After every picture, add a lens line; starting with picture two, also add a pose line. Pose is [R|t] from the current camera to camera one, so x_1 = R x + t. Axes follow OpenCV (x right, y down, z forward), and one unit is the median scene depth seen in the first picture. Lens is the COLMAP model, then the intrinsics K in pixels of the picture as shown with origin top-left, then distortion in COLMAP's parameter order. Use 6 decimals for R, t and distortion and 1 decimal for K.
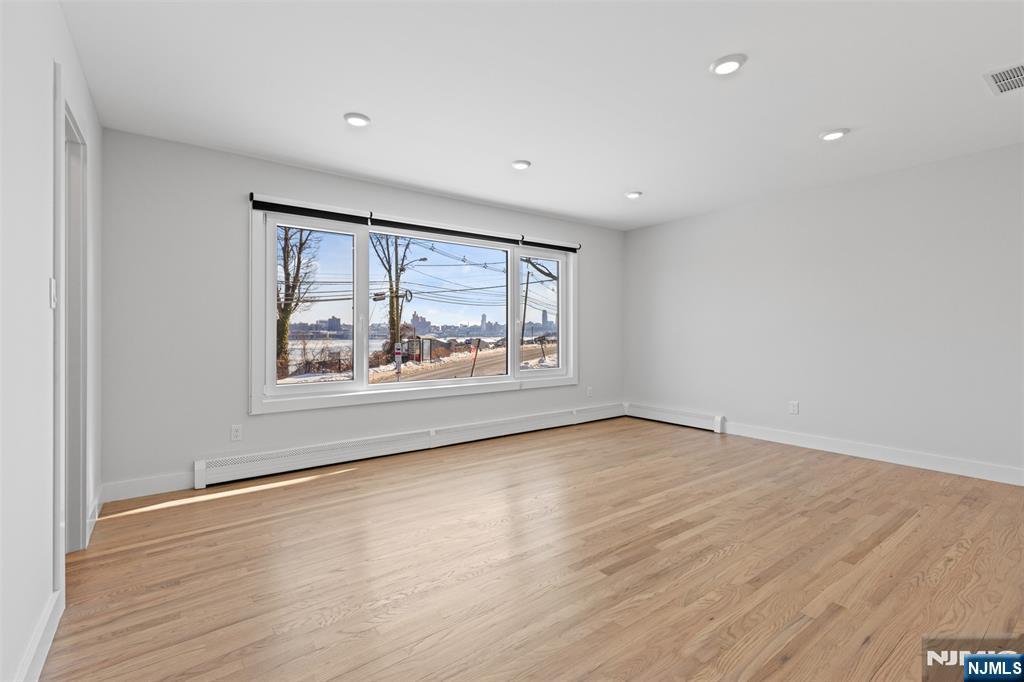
lens RADIAL K [[462.8, 0, 511.2], [0, 462.8, 336.1], [0, 0, 1]] dist [-0.000631, -0.000053]
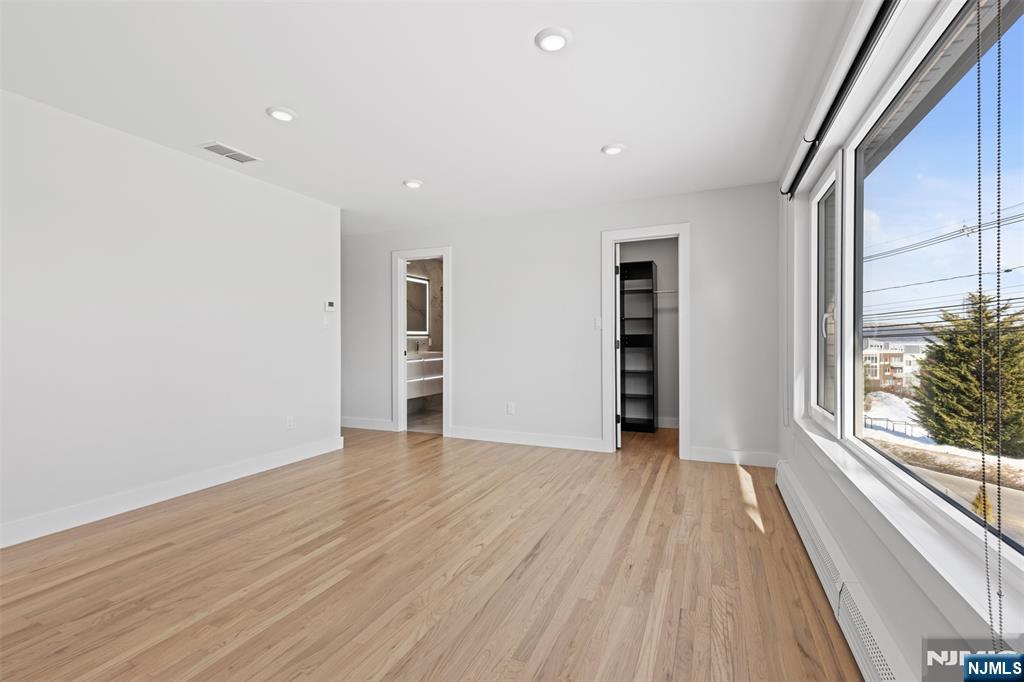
lens RADIAL K [[462.8, 0, 512.3], [0, 462.8, 338.8], [0, 0, 1]] dist [-0.000631, -0.000053]
pose [[-0.871120, 0.003027, -0.491062, 0.455127], [-0.000684, 0.999973, 0.007379, -0.016334], [0.491071, 0.006764, -0.871094, 1.957997]]
